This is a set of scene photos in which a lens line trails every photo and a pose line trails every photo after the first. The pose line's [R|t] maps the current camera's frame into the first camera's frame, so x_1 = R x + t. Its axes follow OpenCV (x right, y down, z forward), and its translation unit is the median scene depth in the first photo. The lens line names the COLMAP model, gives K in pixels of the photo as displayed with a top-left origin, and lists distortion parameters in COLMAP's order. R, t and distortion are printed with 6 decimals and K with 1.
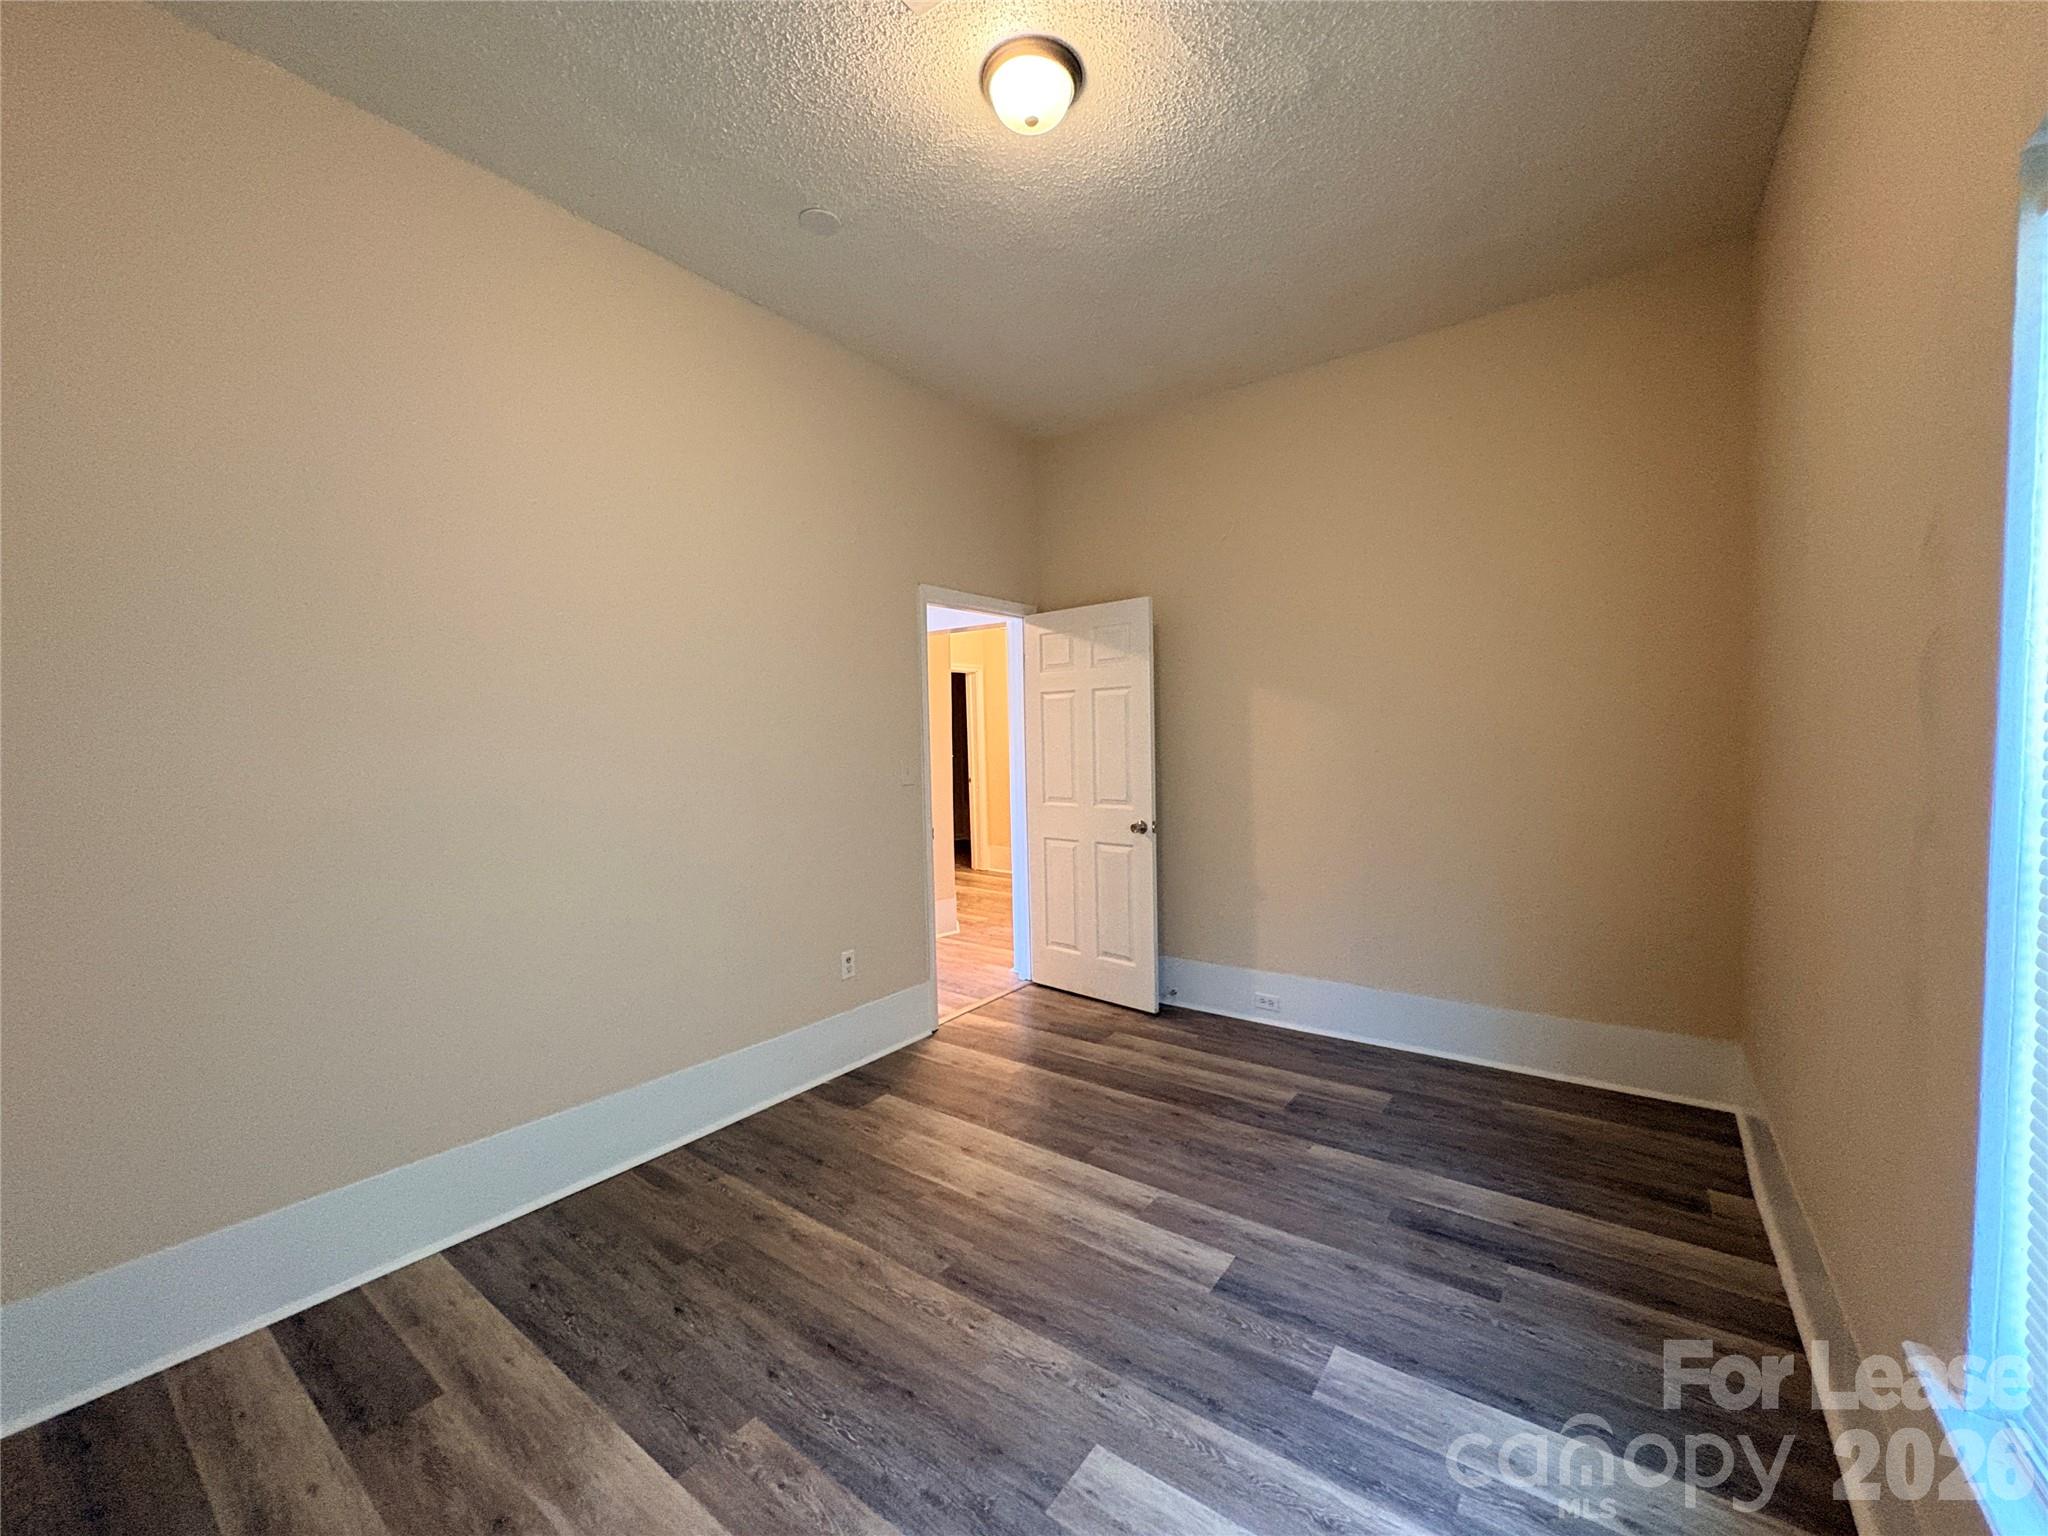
lens RADIAL K [[814.9, 0, 1023.9], [0, 814.9, 767.0], [0, 0, 1]] dist [-0.001619, 0.000289]
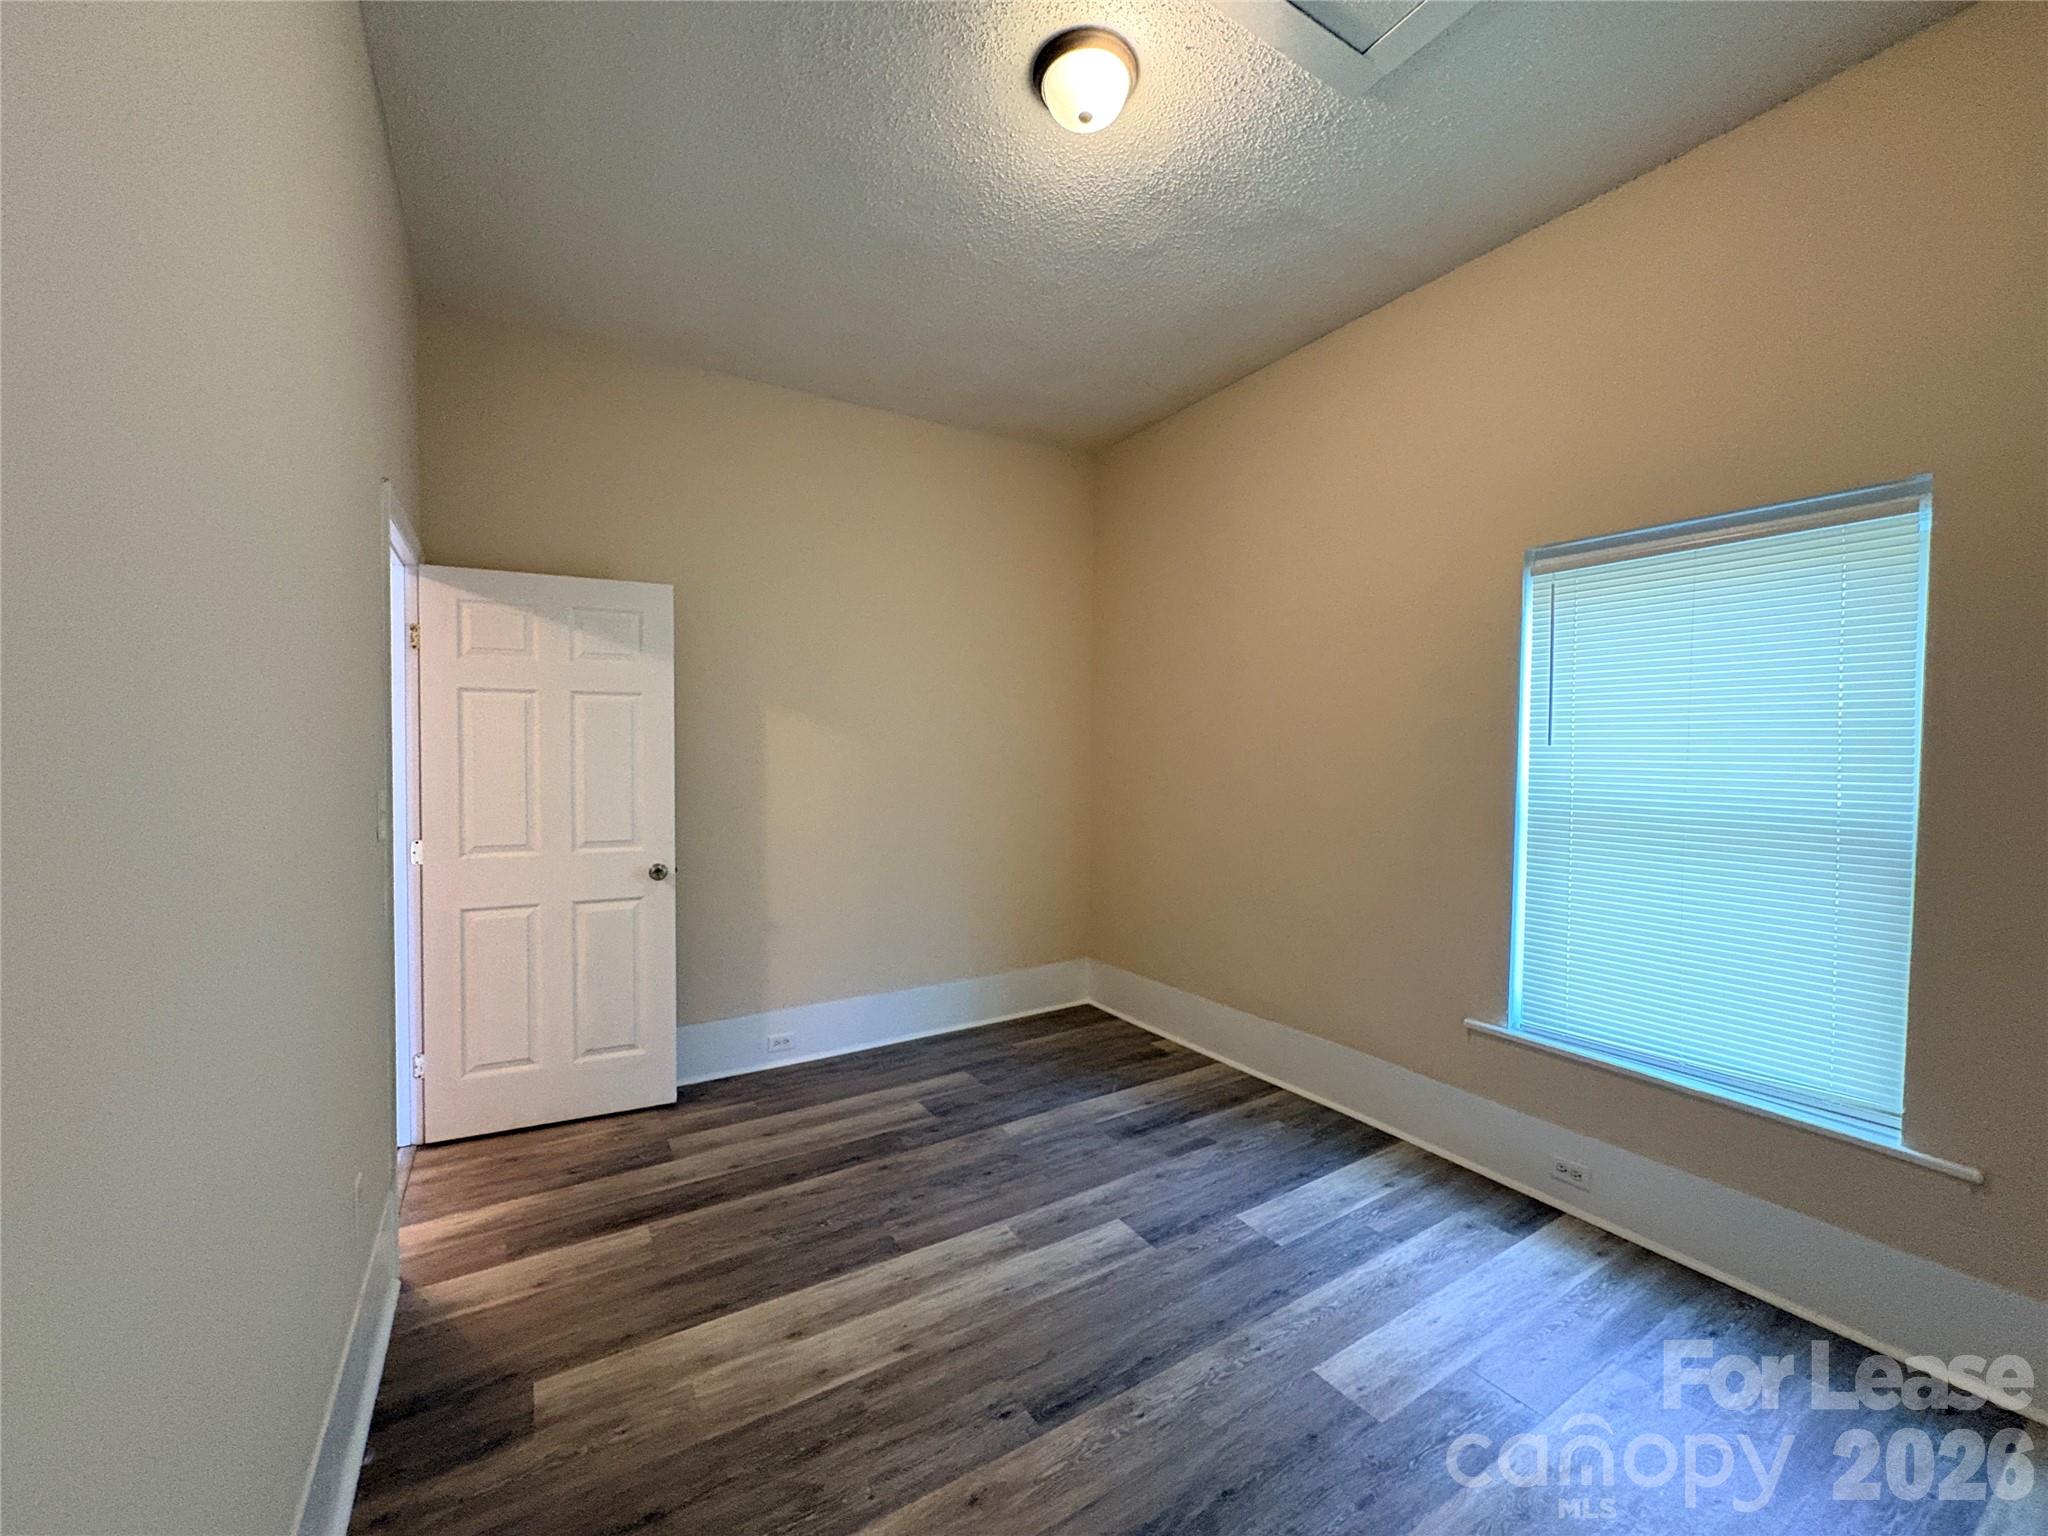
lens RADIAL K [[814.9, 0, 1029.7], [0, 814.9, 756.4], [0, 0, 1]] dist [-0.001619, 0.000289]
pose [[0.370599, 0.015912, 0.928657, -0.811301], [0.026249, 0.999274, -0.027598, -0.012609], [-0.928422, 0.034604, 0.369912, 0.646155]]
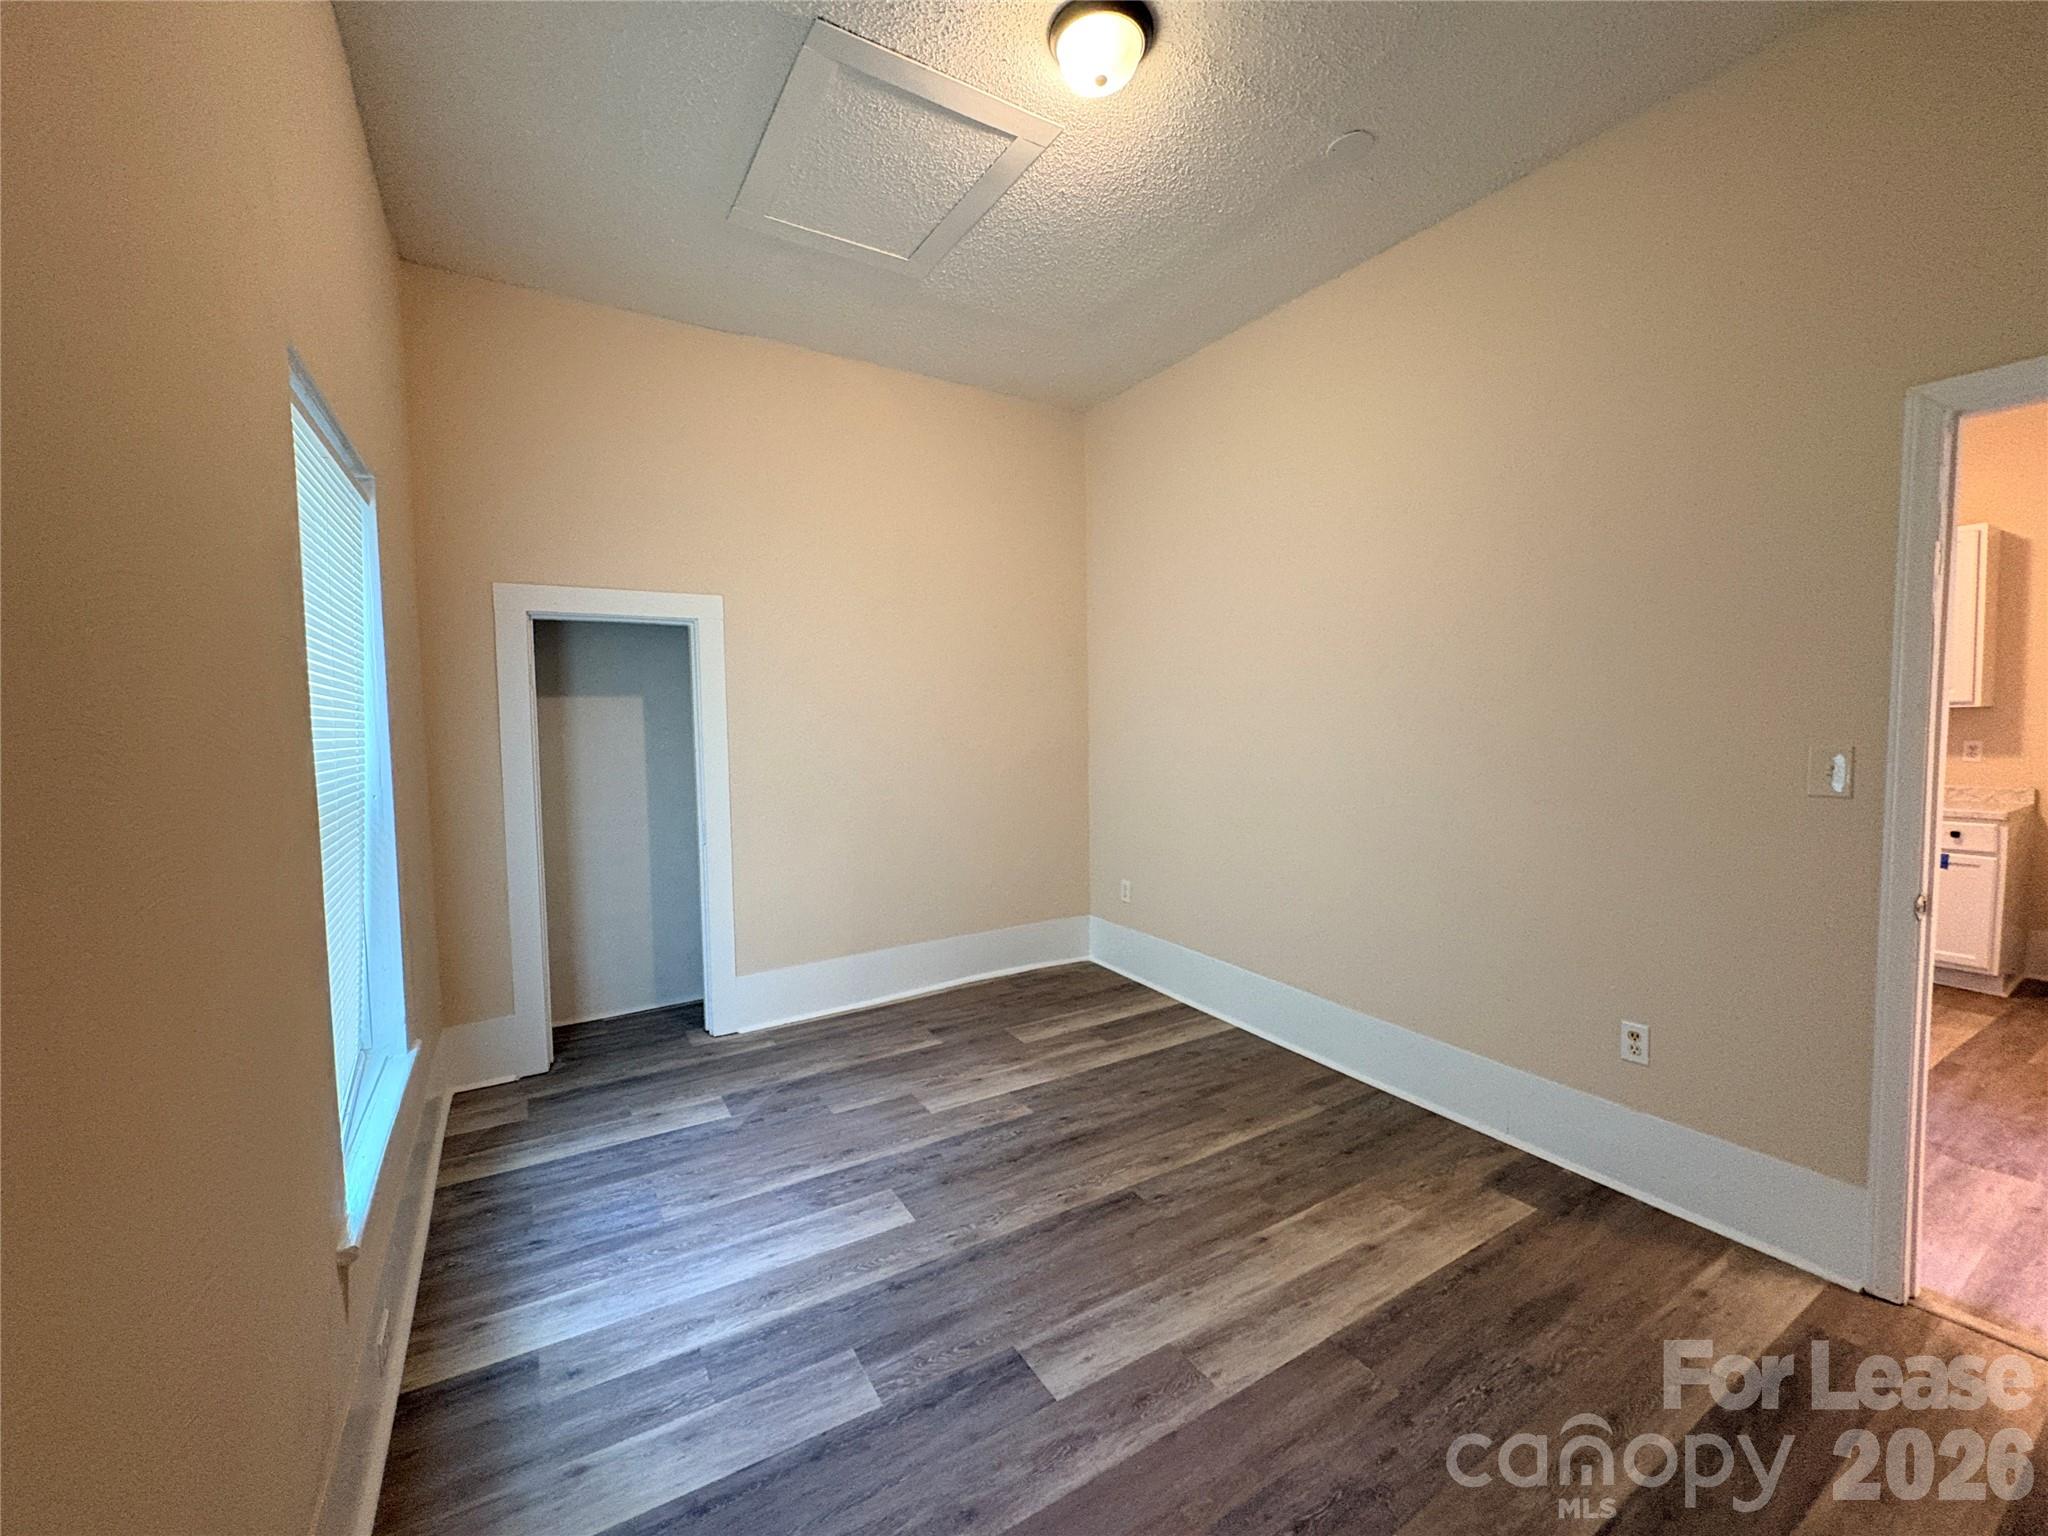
lens RADIAL K [[814.9, 0, 1022.5], [0, 814.9, 778.1], [0, 0, 1]] dist [-0.001619, 0.000289]
pose [[-0.379797, 0.089158, -0.920763, 0.888177], [-0.015311, 0.994602, 0.102623, -0.058343], [0.924943, 0.053074, -0.376382, 1.177304]]
